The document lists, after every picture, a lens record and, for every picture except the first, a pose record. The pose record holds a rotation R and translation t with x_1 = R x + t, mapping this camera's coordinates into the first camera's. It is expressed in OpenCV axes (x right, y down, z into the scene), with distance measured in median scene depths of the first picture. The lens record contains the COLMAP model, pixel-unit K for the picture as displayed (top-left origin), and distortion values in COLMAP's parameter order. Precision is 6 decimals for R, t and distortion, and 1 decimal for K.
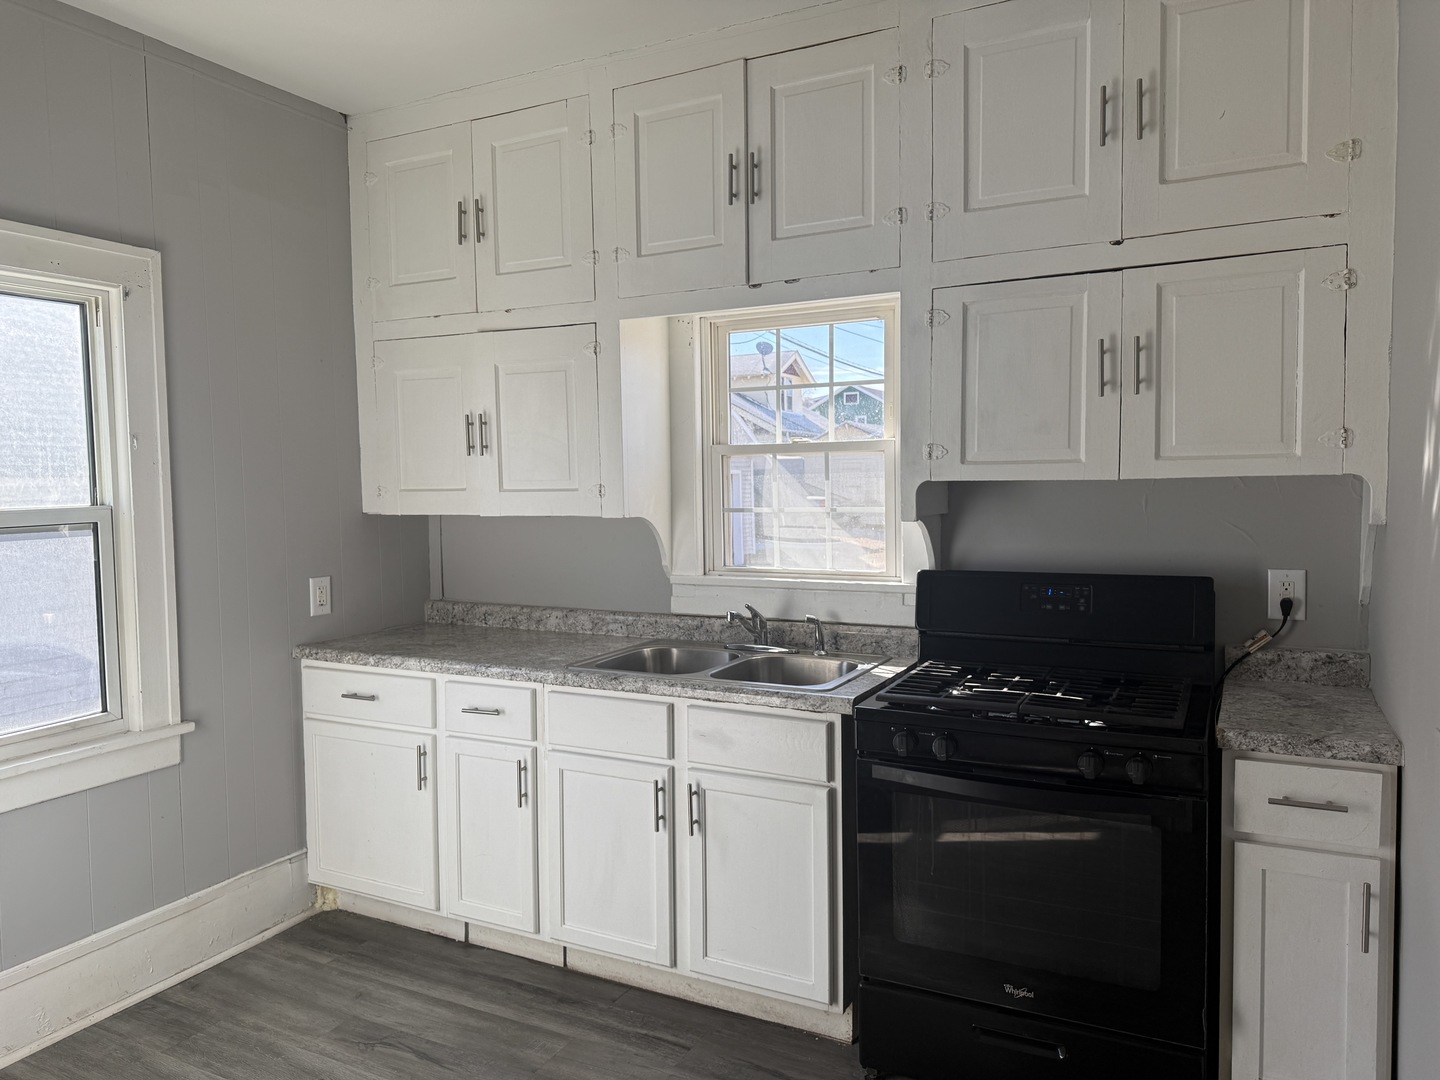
lens RADIAL K [[1022.6, 0, 712.9], [0, 1022.6, 538.6], [0, 0, 1]] dist [0.004019, -0.006366]
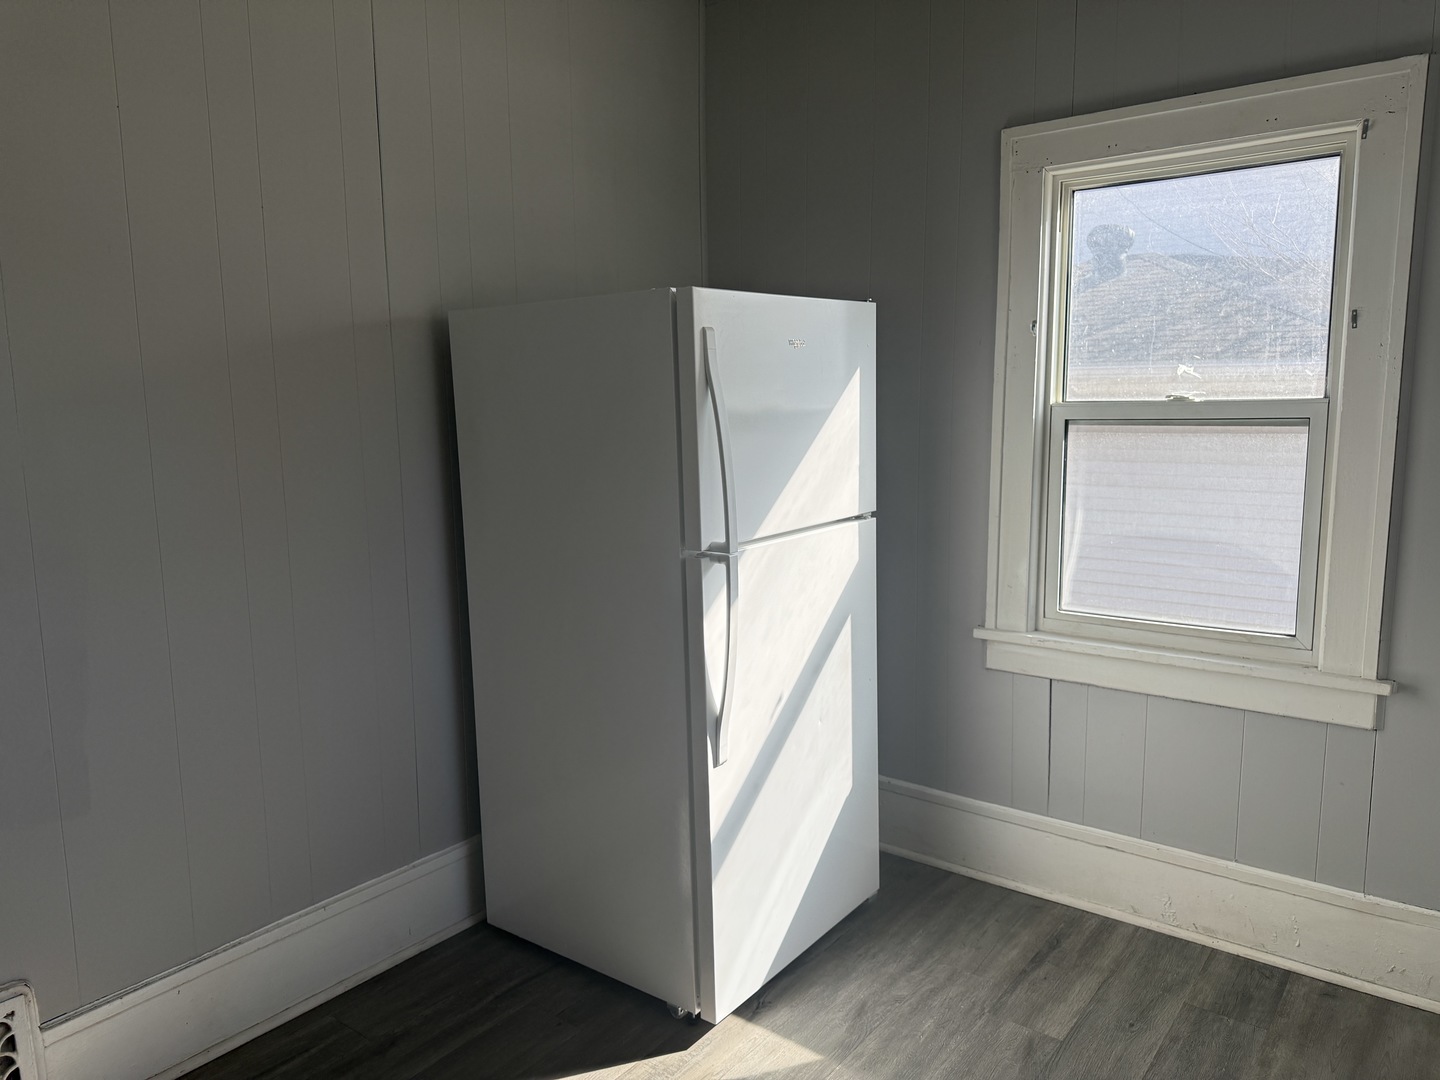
lens RADIAL K [[1022.6, 0, 709.5], [0, 1022.6, 537.5], [0, 0, 1]] dist [0.004019, -0.006366]
pose [[-0.187995, 0.154755, -0.969901, 0.343503], [-0.042889, 0.985273, 0.165521, -0.038021], [0.981233, 0.072715, -0.178589, 0.679099]]
